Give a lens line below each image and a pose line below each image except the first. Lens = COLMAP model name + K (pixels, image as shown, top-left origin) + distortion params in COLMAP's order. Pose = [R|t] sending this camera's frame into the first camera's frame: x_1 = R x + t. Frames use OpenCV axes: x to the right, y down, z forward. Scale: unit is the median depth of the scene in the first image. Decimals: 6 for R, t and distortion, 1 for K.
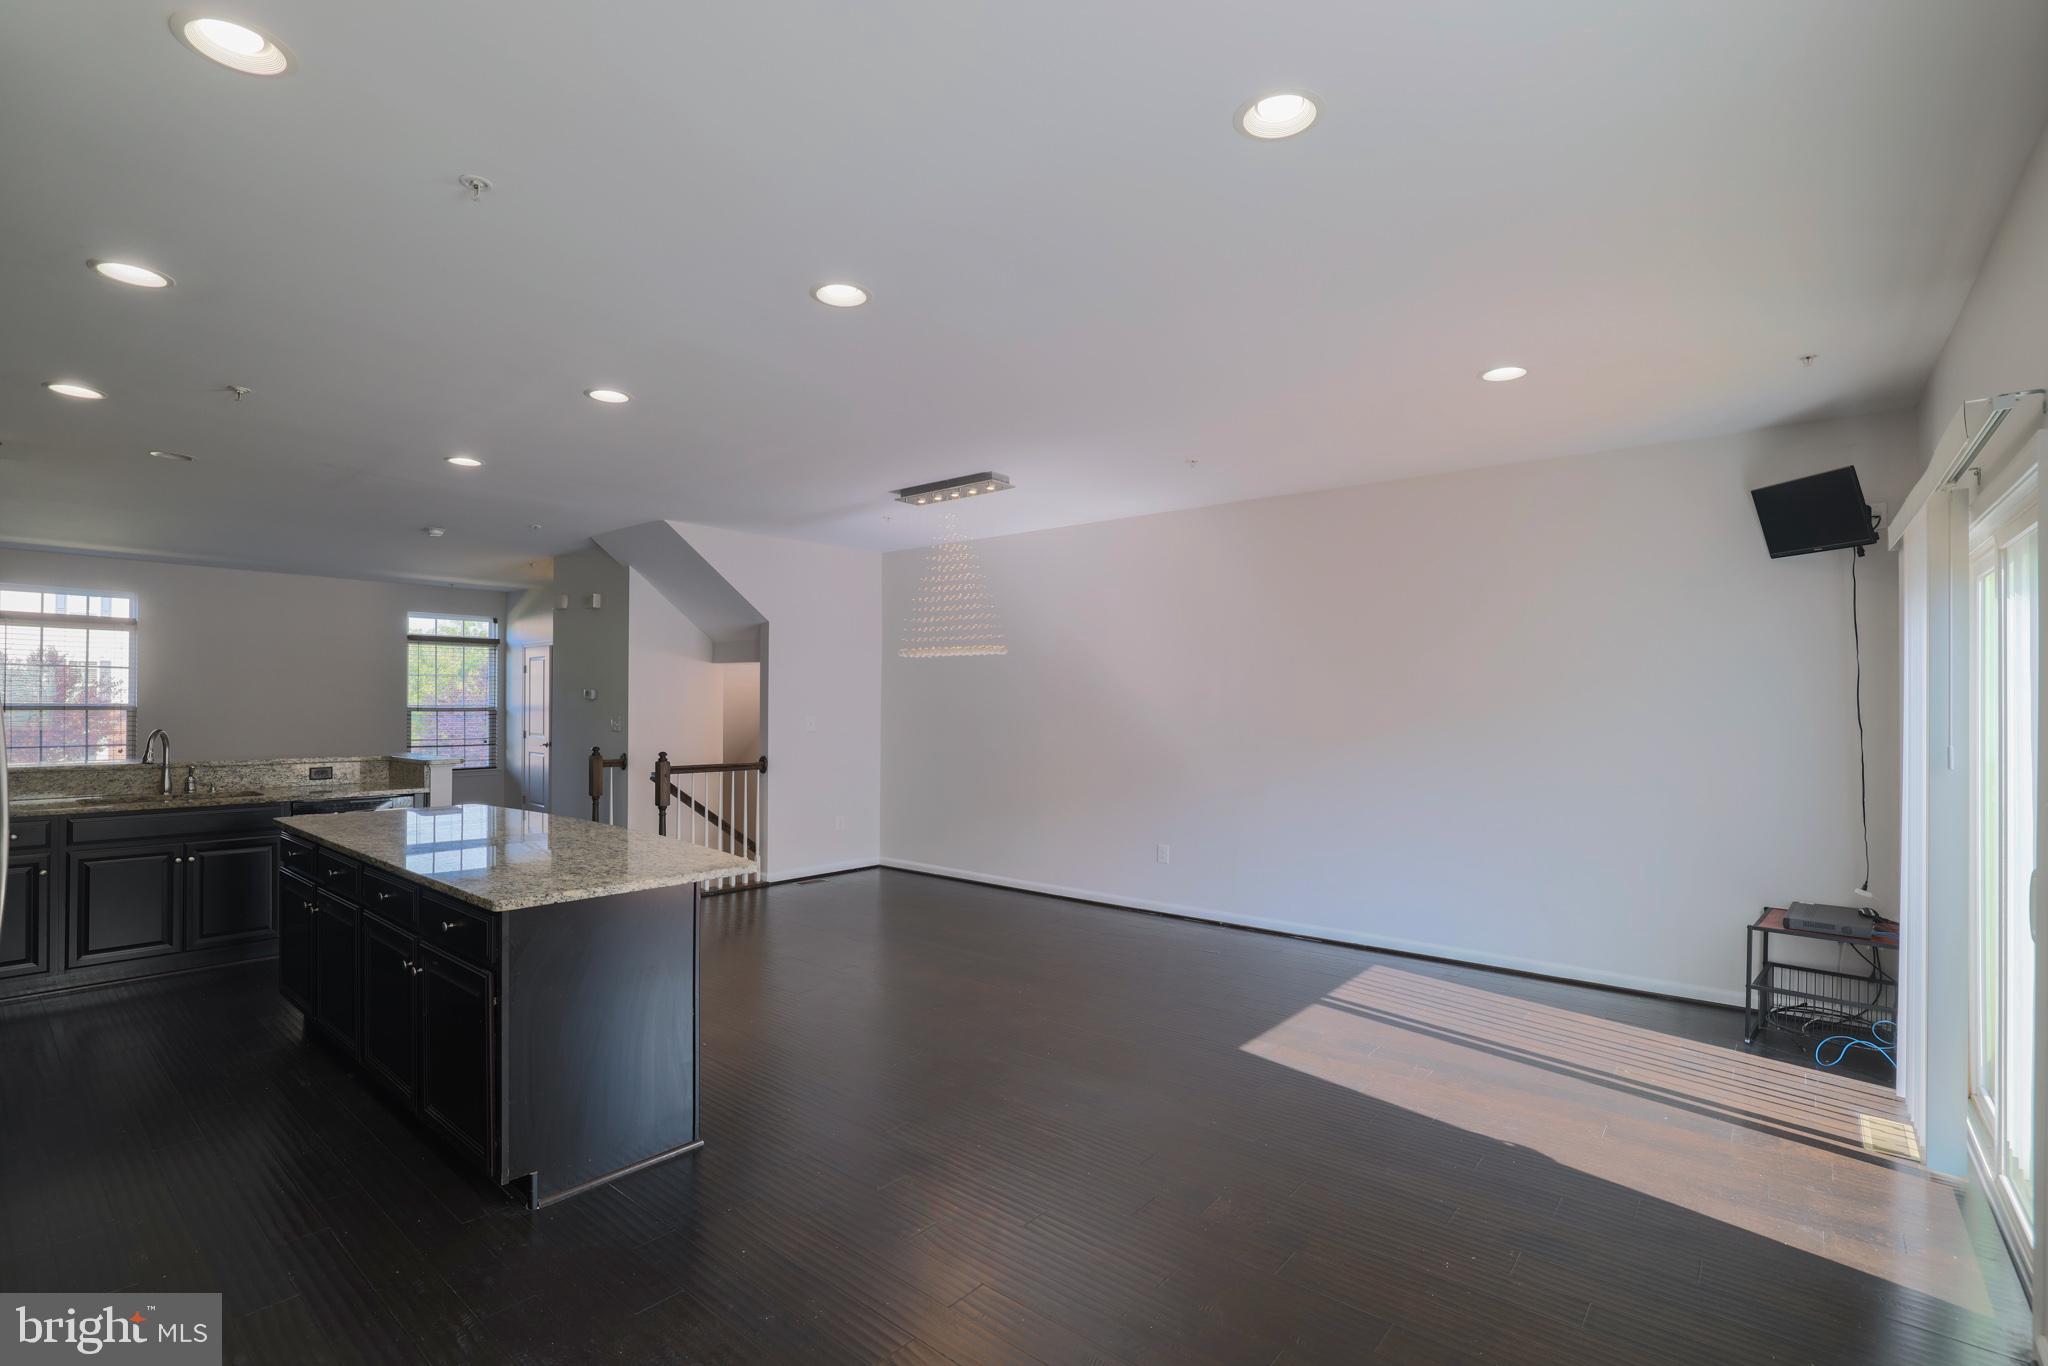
lens RADIAL K [[930.2, 0, 1036.1], [0, 930.2, 690.6], [0, 0, 1]] dist [-0.053341, 0.009570]
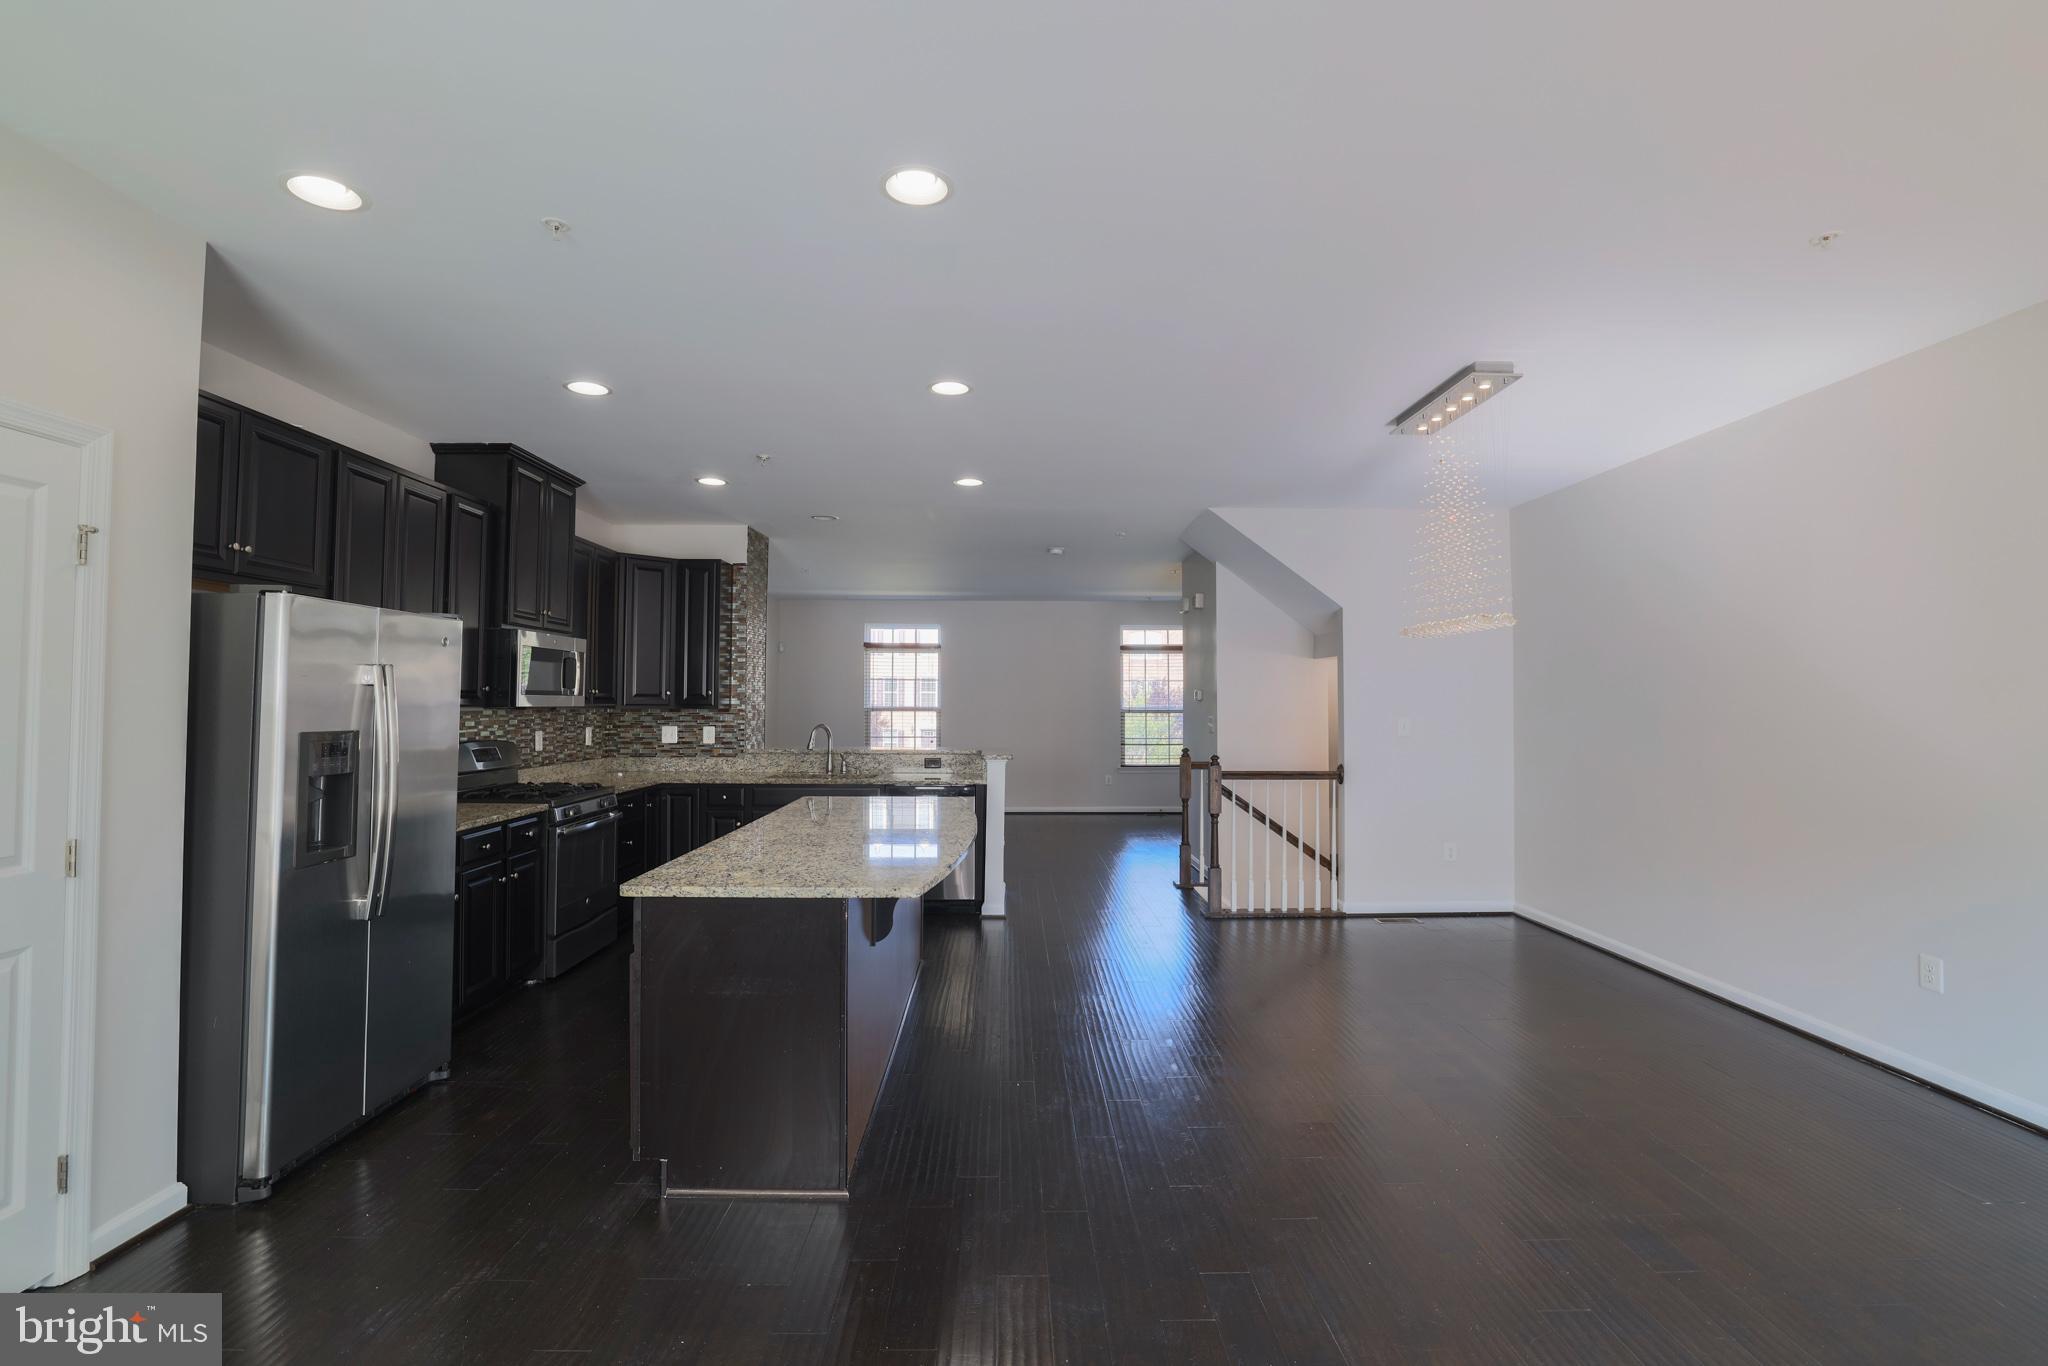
lens RADIAL K [[930.2, 0, 1011.1], [0, 930.2, 673.8], [0, 0, 1]] dist [-0.053341, 0.009570]
pose [[0.639358, -0.028659, -0.768375, 0.156555], [0.012113, 0.999557, -0.027203, 0.005796], [0.768814, 0.008085, 0.639421, 0.199139]]
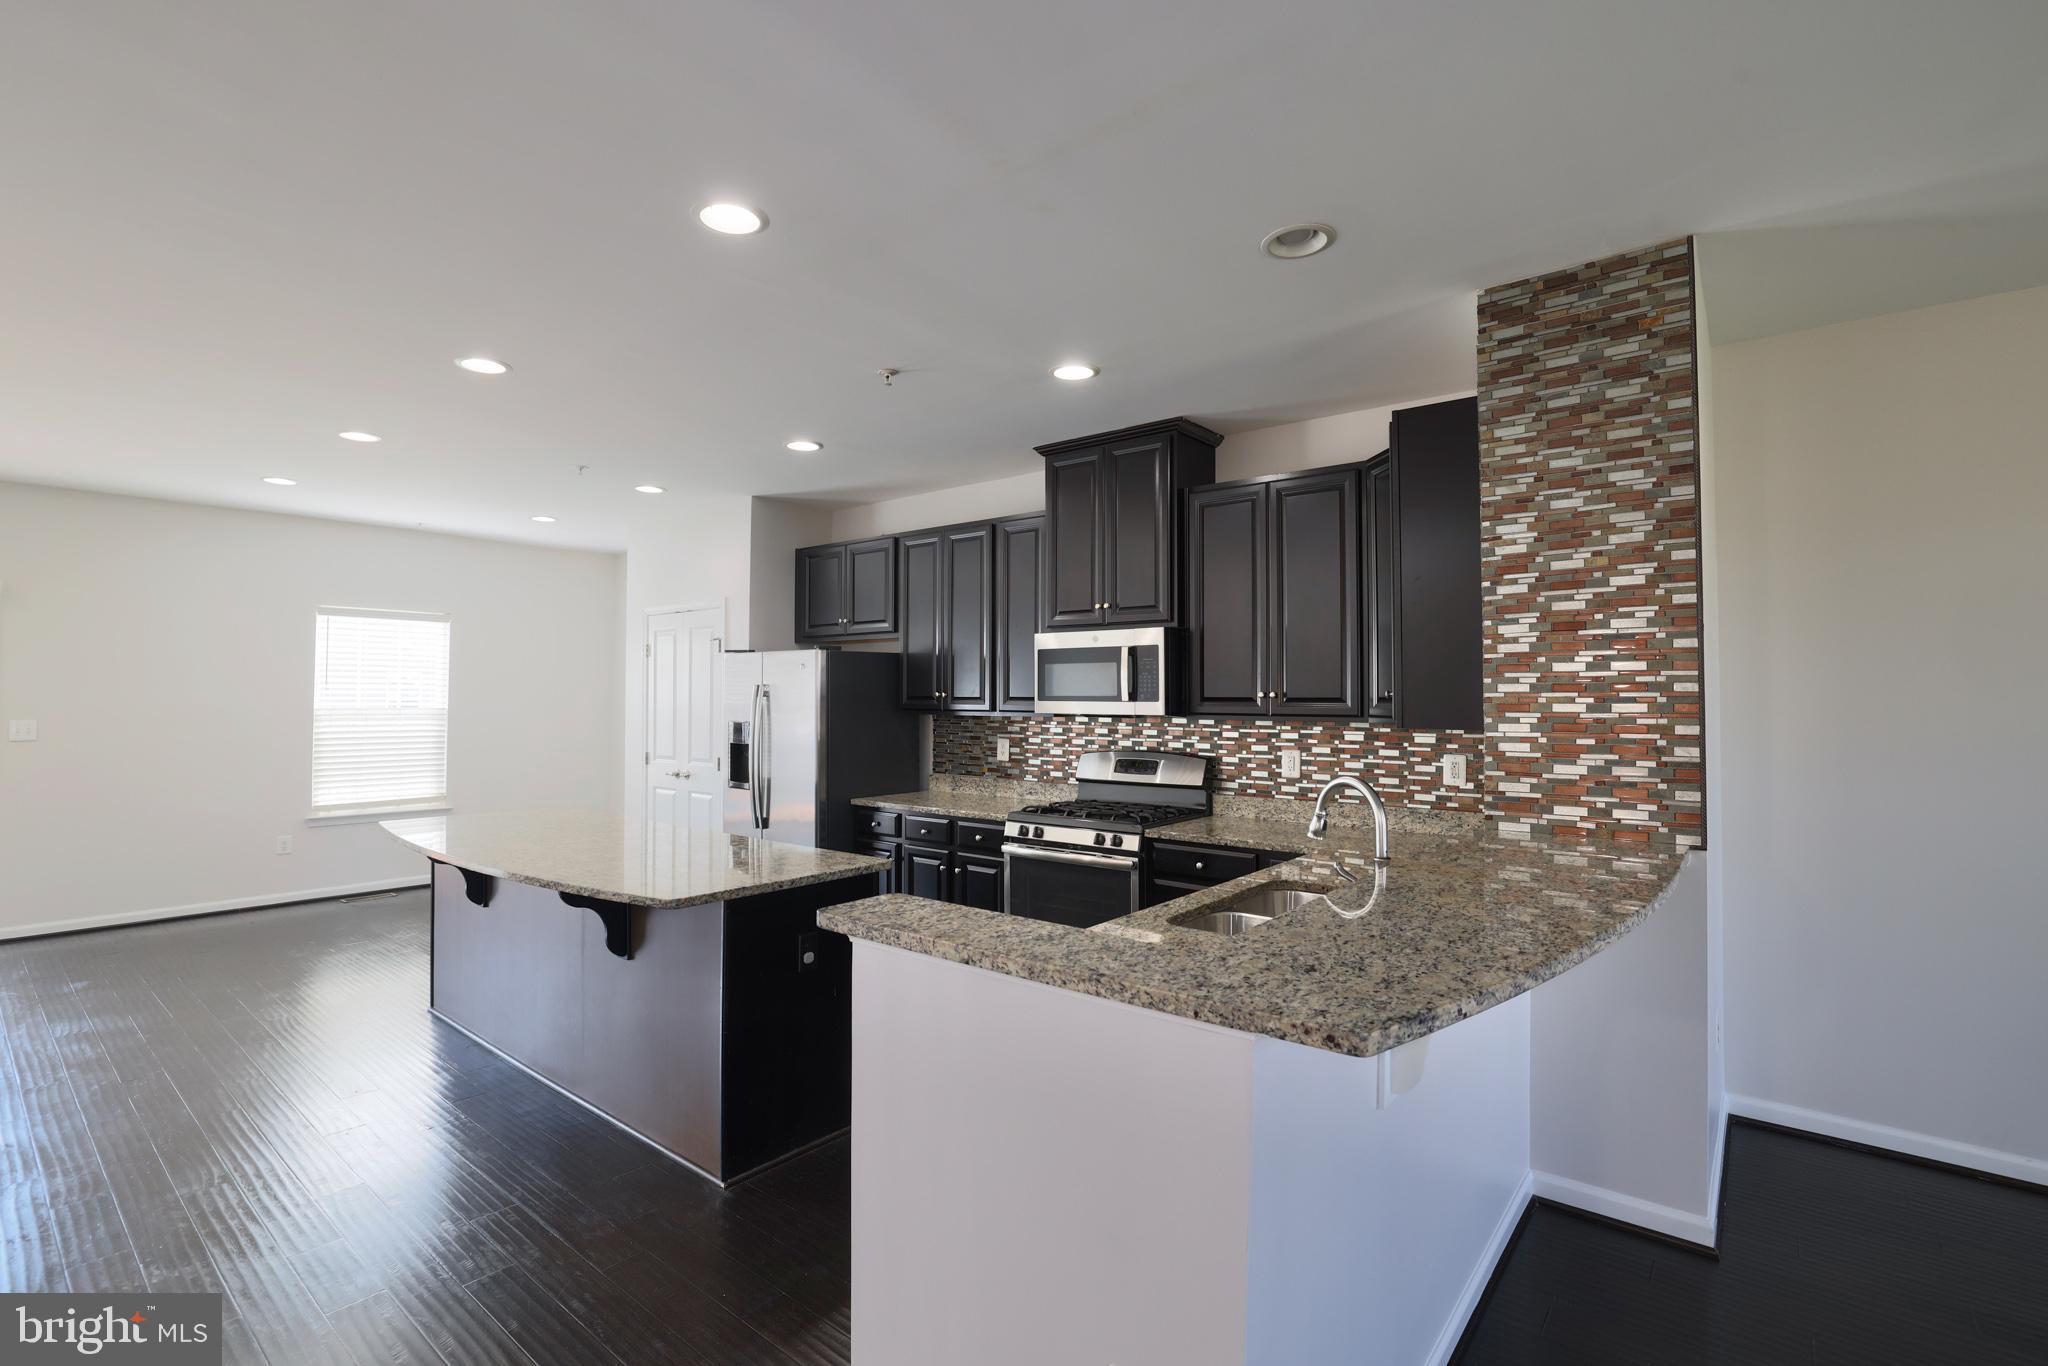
lens RADIAL K [[930.2, 0, 1029.6], [0, 930.2, 685.4], [0, 0, 1]] dist [-0.053341, 0.009570]
pose [[-0.999875, -0.011398, -0.010960, -0.494964], [-0.011088, 0.999548, -0.027962, 0.005997], [0.011274, -0.027837, -0.999549, 0.921863]]
